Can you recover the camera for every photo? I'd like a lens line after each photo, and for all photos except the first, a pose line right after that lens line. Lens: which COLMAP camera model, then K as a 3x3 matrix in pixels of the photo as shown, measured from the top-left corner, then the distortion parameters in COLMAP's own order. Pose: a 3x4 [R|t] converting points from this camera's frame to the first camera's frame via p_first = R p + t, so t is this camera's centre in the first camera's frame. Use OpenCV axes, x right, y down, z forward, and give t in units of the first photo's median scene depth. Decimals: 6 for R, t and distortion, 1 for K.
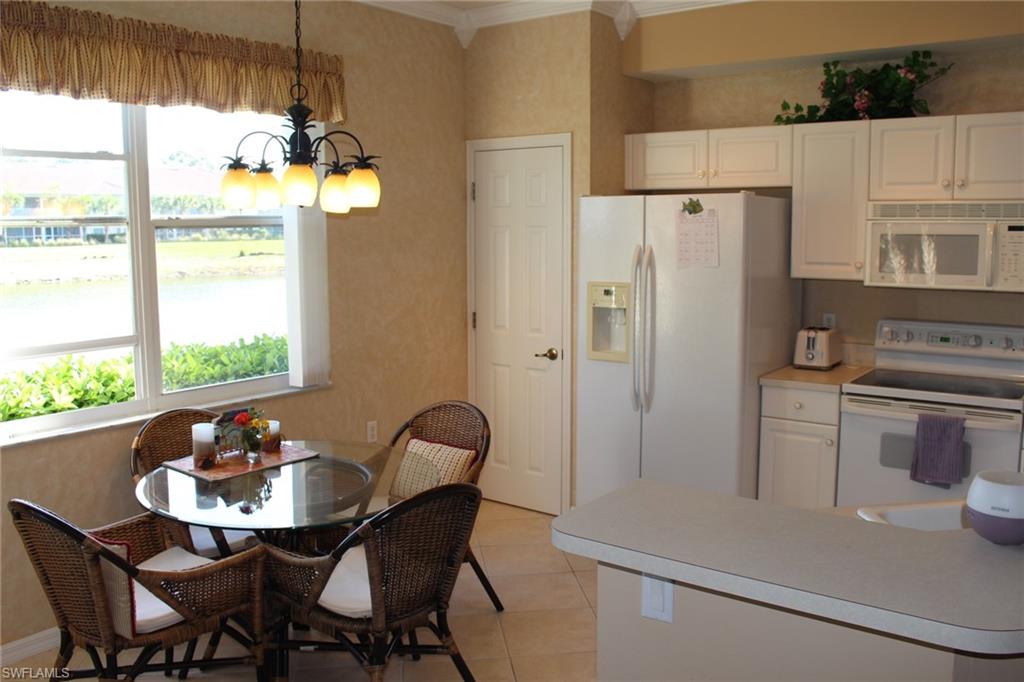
lens RADIAL K [[905.7, 0, 513.4], [0, 905.7, 329.1], [0, 0, 1]] dist [-0.125036, 0.095598]
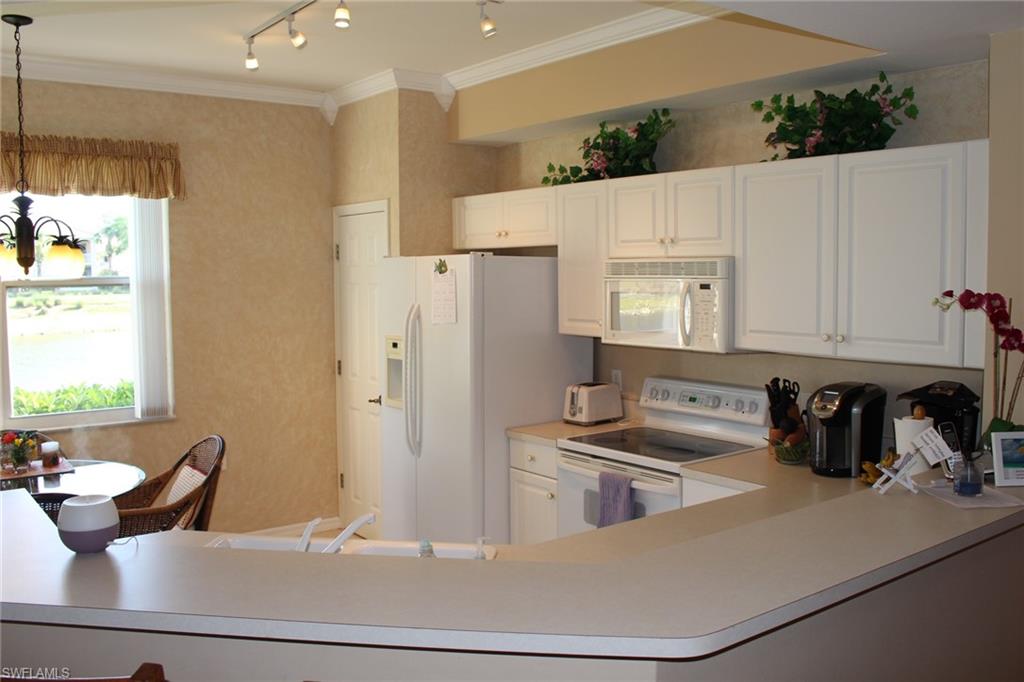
lens RADIAL K [[909.6, 0, 512.0], [0, 909.6, 341.0], [0, 0, 1]] dist [-0.118017, 0.021805]
pose [[0.962579, 0.018448, -0.270374, 0.563932], [-0.029025, 0.998960, -0.035175, -0.011697], [0.269444, 0.041707, 0.962112, -0.016807]]
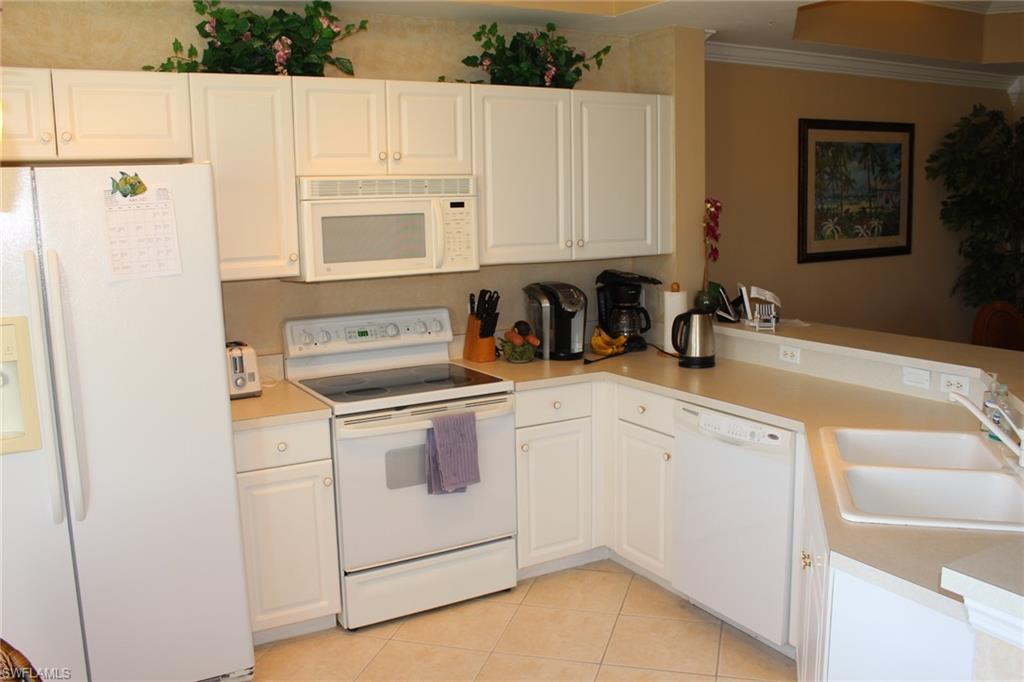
lens RADIAL K [[905.7, 0, 513.4], [0, 905.7, 329.1], [0, 0, 1]] dist [-0.125036, 0.095598]
pose [[0.398826, -0.135125, 0.907017, -0.273540], [0.127770, 0.987625, 0.090952, -0.055693], [-0.908082, 0.079615, 0.411155, 0.487921]]
